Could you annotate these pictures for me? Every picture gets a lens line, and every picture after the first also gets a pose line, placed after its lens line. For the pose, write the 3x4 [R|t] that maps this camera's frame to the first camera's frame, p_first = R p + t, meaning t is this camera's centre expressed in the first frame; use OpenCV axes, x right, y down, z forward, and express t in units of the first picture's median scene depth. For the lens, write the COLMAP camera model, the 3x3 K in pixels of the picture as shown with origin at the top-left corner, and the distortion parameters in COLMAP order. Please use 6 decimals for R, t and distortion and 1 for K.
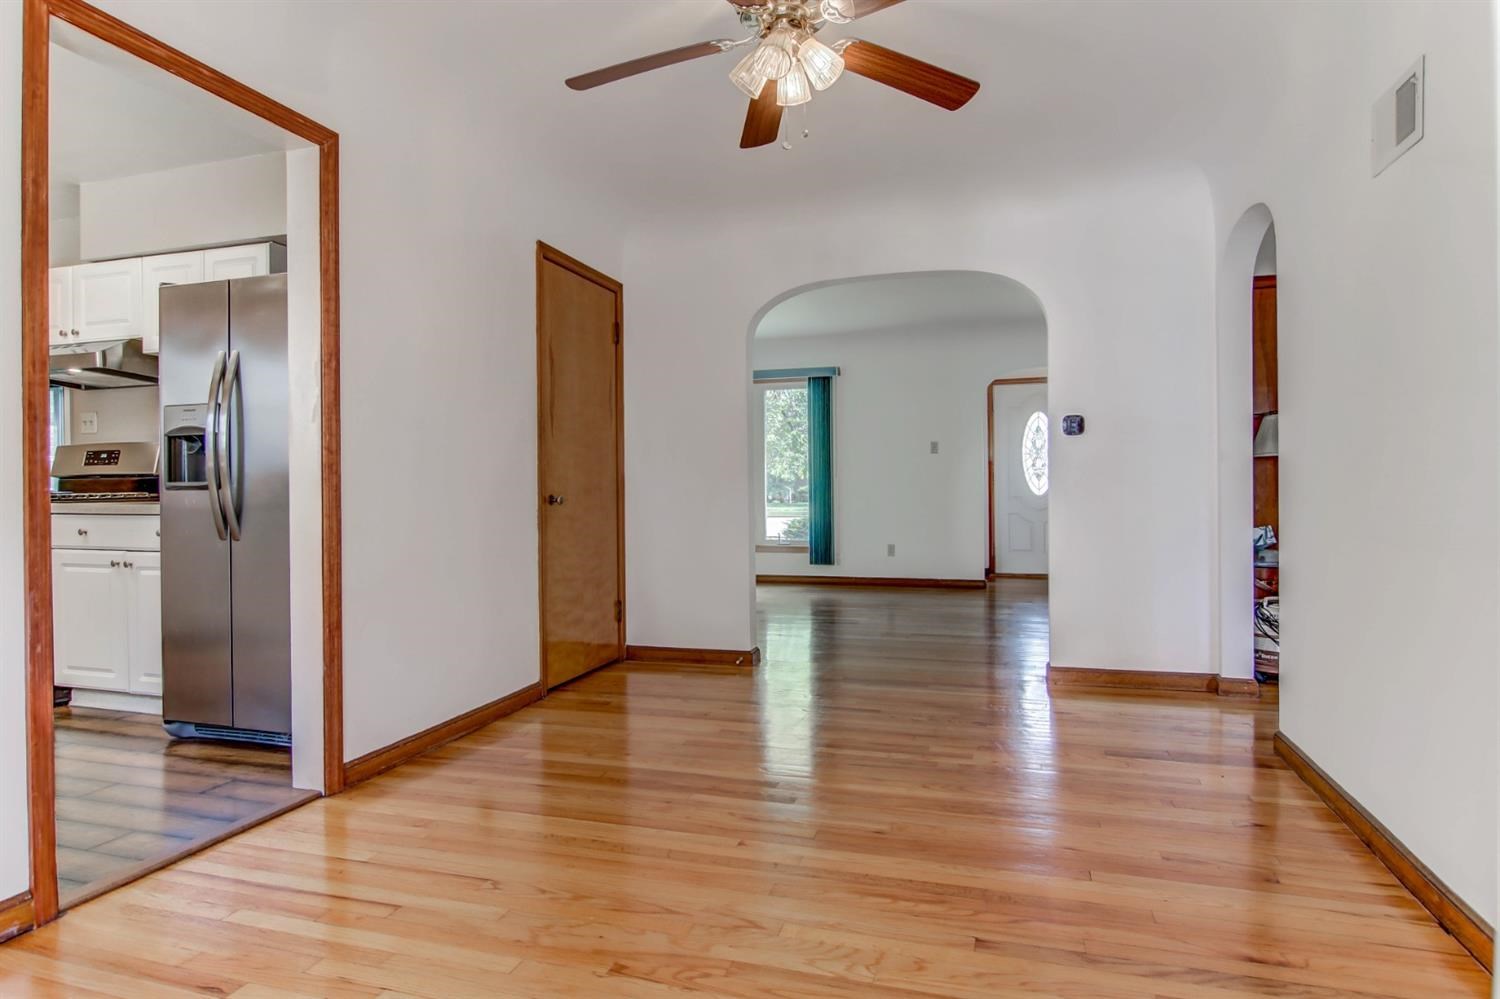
lens RADIAL K [[846.9, 0, 750.7], [0, 846.9, 494.7], [0, 0, 1]] dist [0.000227, -0.001863]
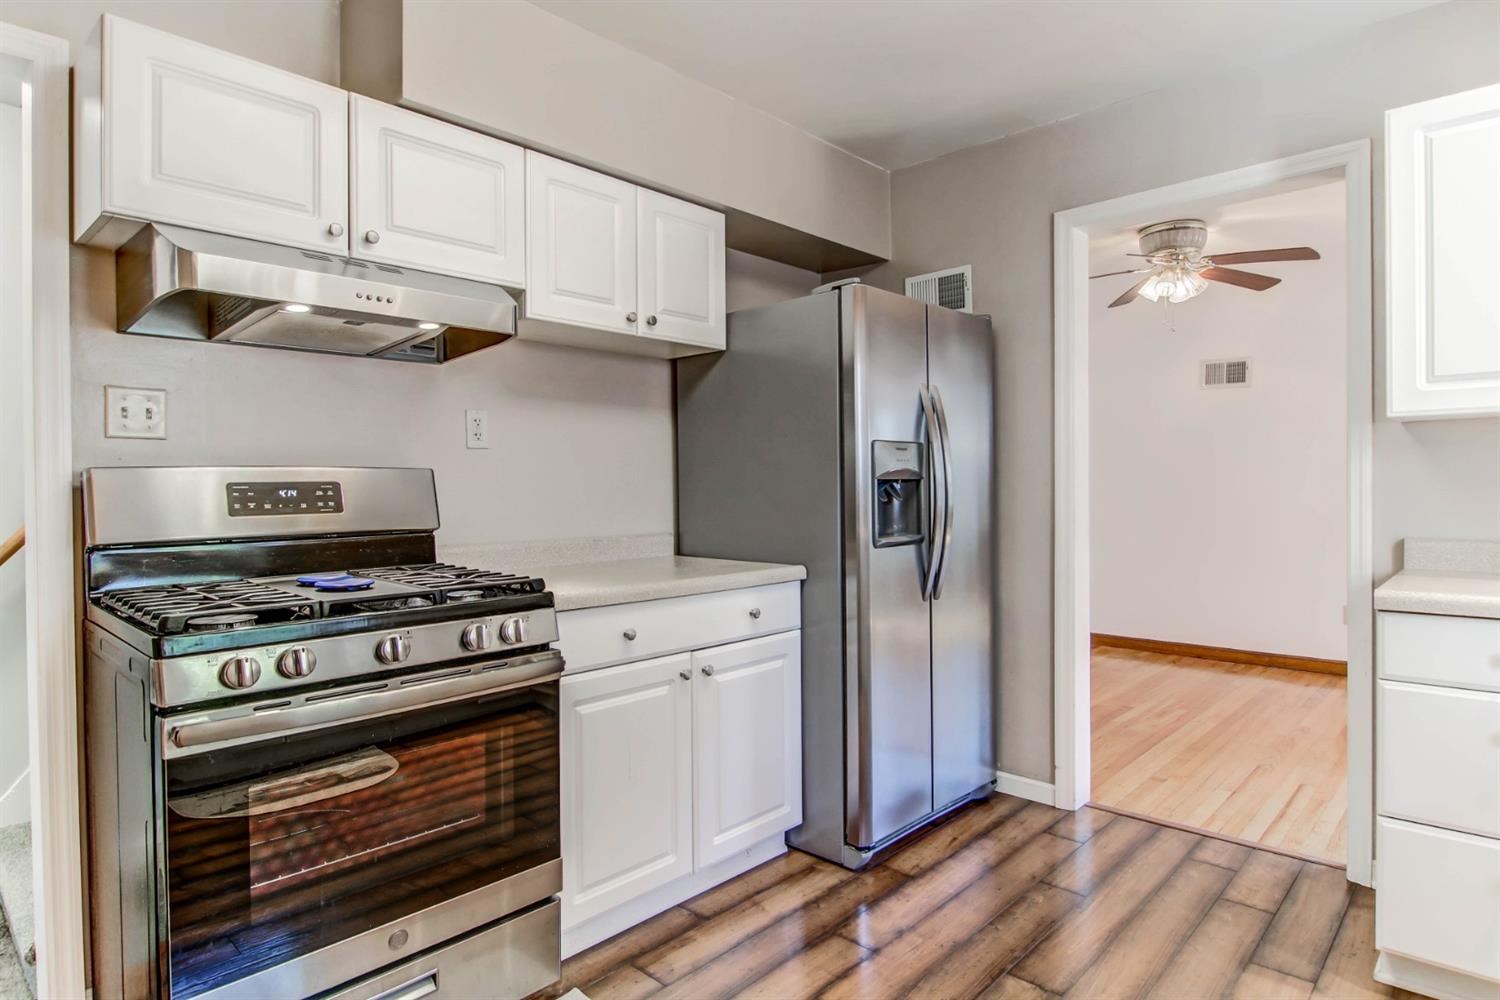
lens RADIAL K [[846.9, 0, 754.7], [0, 846.9, 494.5], [0, 0, 1]] dist [0.000227, -0.001863]
pose [[0.433180, -0.007797, 0.901274, -1.295885], [0.017412, 0.999848, 0.000281, -0.050871], [-0.901139, 0.015572, 0.433250, 0.684076]]
